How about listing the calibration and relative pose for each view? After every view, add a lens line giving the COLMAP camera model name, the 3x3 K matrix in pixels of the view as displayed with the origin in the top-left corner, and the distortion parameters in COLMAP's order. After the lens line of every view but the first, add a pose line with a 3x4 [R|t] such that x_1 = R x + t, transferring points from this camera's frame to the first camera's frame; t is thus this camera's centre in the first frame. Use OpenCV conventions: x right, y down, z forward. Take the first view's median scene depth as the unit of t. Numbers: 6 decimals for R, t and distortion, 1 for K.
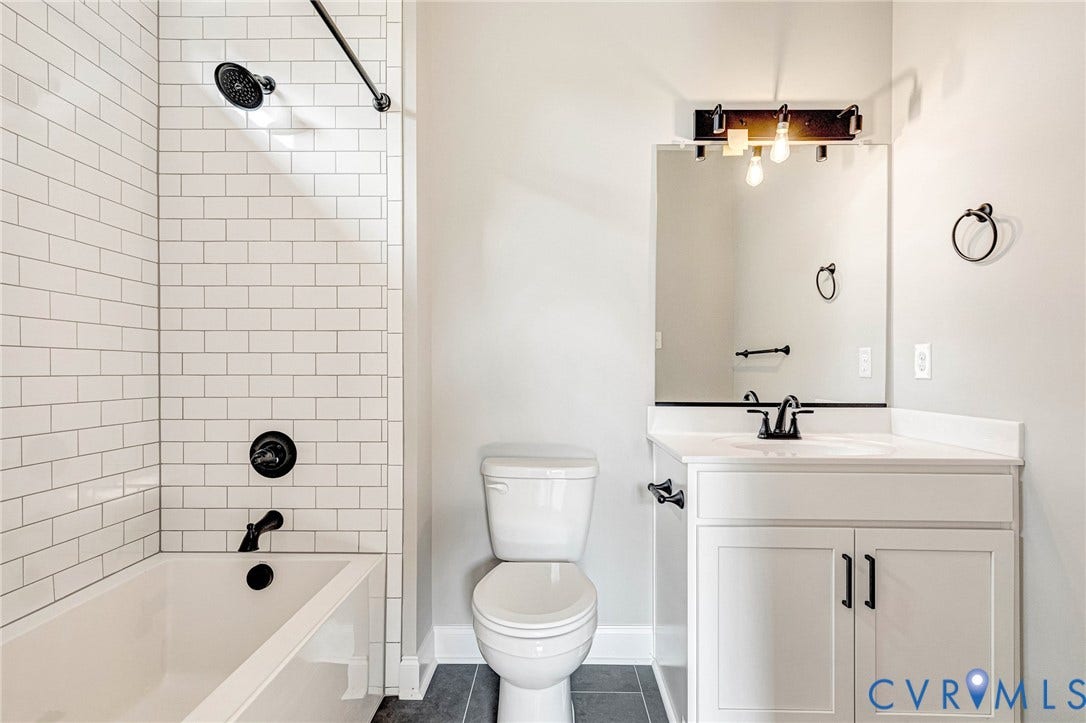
lens RADIAL K [[497.1, 0, 546.4], [0, 497.1, 369.1], [0, 0, 1]] dist [-0.000813, 0.006815]
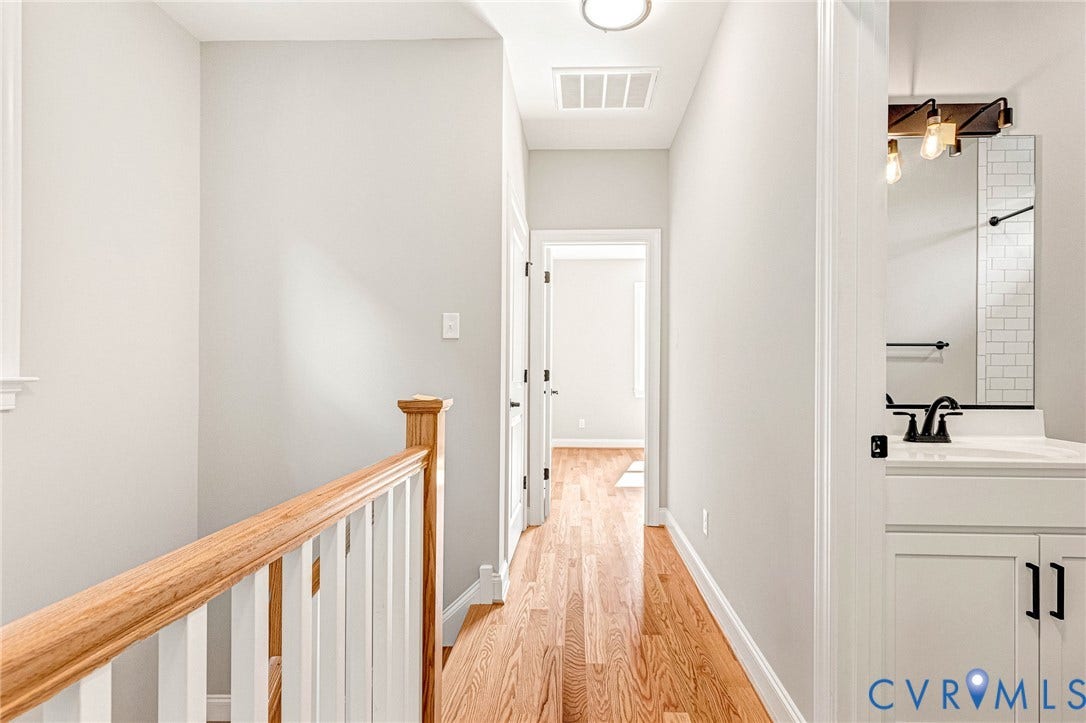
lens RADIAL K [[497.1, 0, 546.4], [0, 497.1, 369.1], [0, 0, 1]] dist [-0.000813, 0.006815]
pose [[0.999758, -0.000475, -0.022011, -0.257457], [0.000410, 0.999996, -0.002919, 0.000684], [0.022012, 0.002909, 0.999753, 0.006996]]
